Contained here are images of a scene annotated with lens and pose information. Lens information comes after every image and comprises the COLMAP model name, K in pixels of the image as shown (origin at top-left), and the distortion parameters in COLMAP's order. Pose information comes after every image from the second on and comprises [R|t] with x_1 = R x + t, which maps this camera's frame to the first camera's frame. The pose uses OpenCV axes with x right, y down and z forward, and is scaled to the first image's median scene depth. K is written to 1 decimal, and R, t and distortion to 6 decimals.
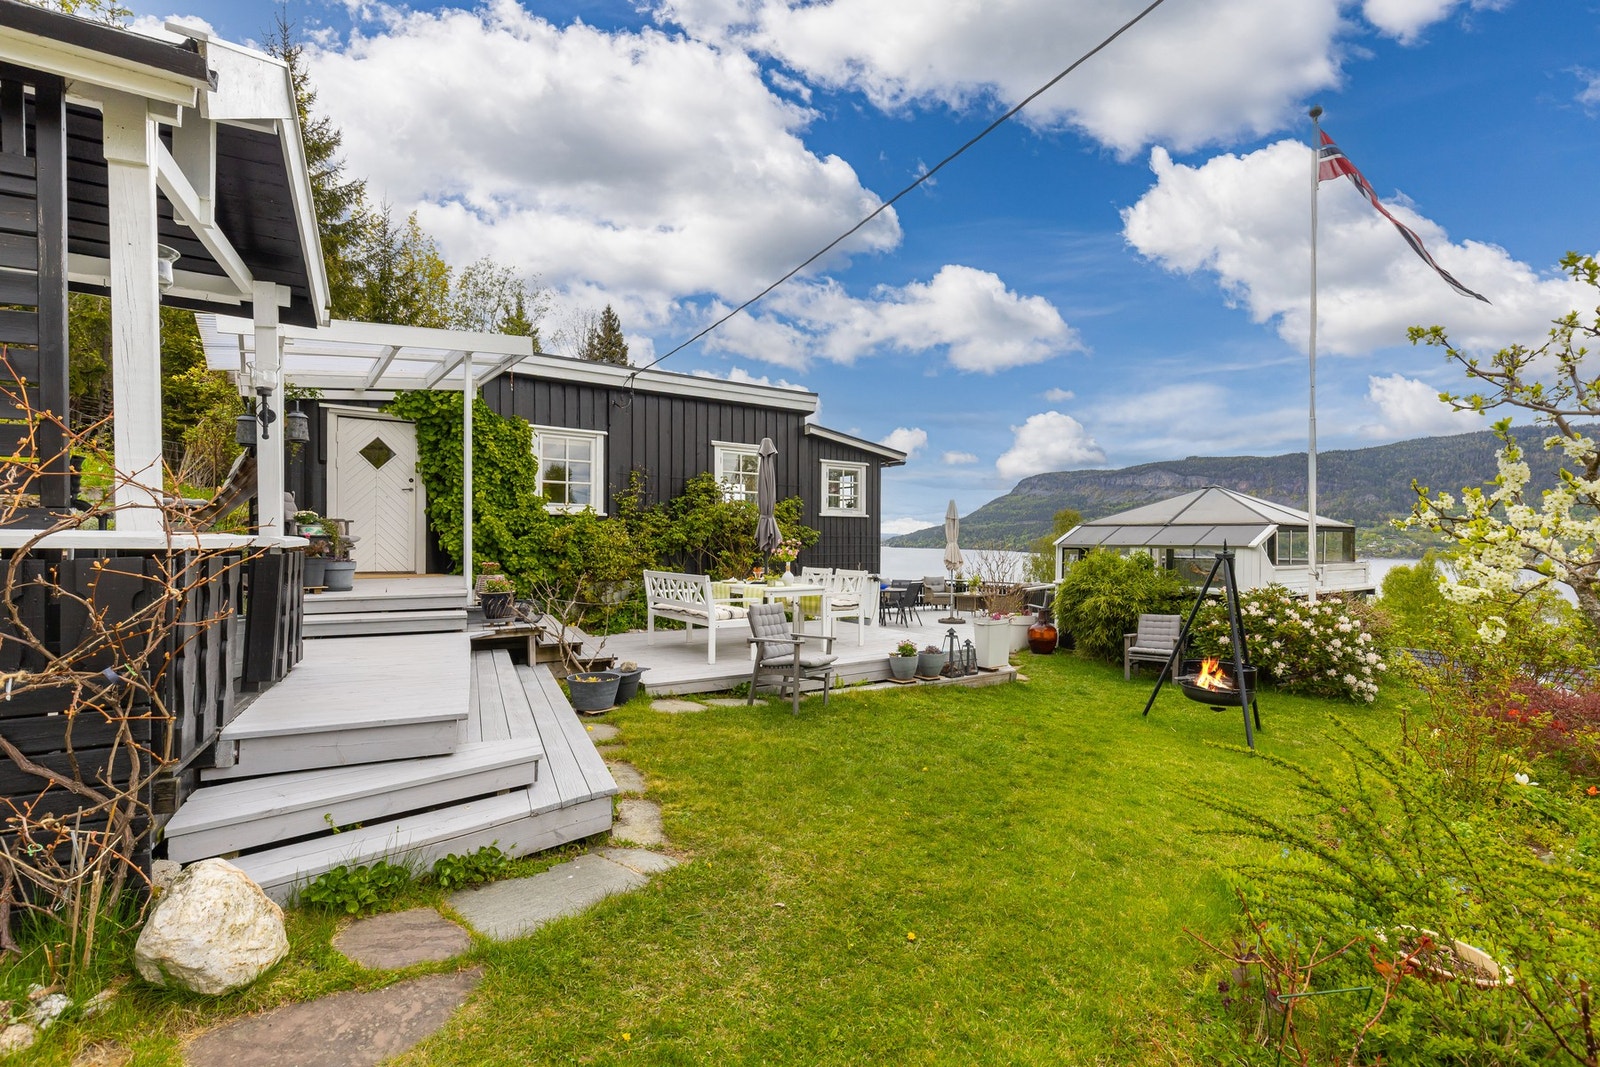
lens RADIAL K [[743.2, 0, 793.3], [0, 743.2, 538.1], [0, 0, 1]] dist [0.004536, 0.000734]
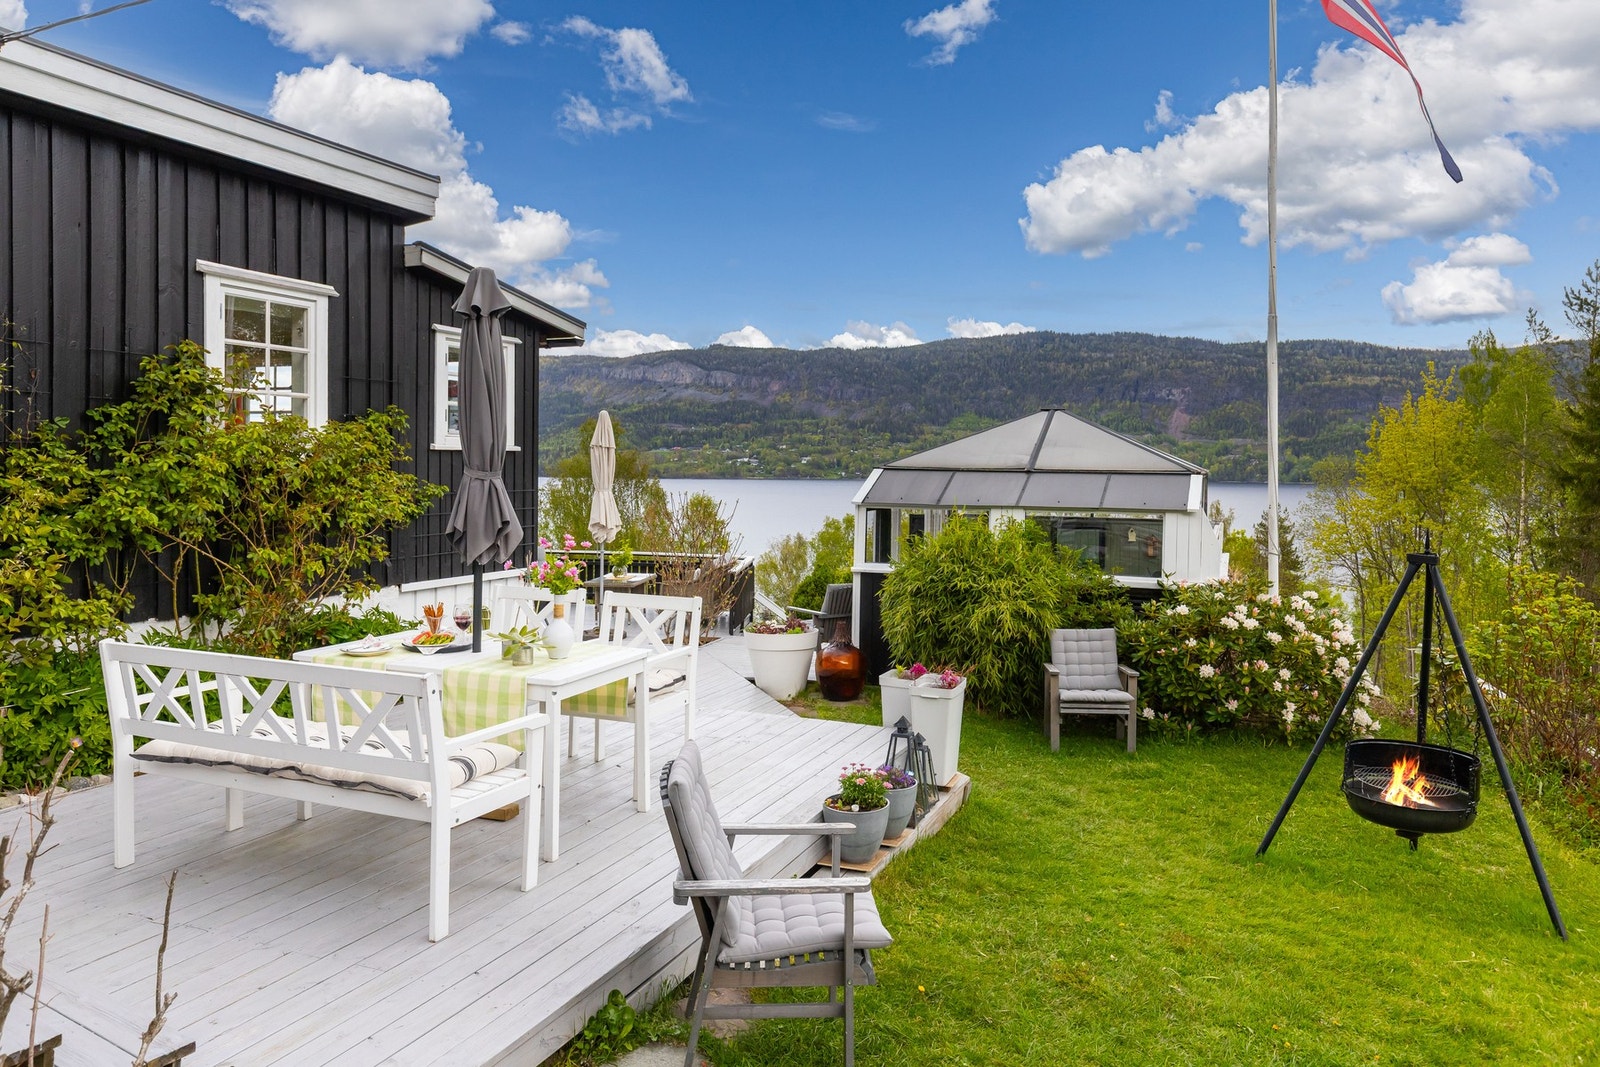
lens RADIAL K [[1130.0, 0, 794.3], [0, 1130.0, 474.0], [0, 0, 1]] dist [0.012748, -0.001937]
pose [[0.845337, -0.004526, 0.534214, -0.150325], [-0.005502, 0.999837, 0.017177, -0.028411], [-0.534204, -0.017459, 0.845175, 0.303973]]
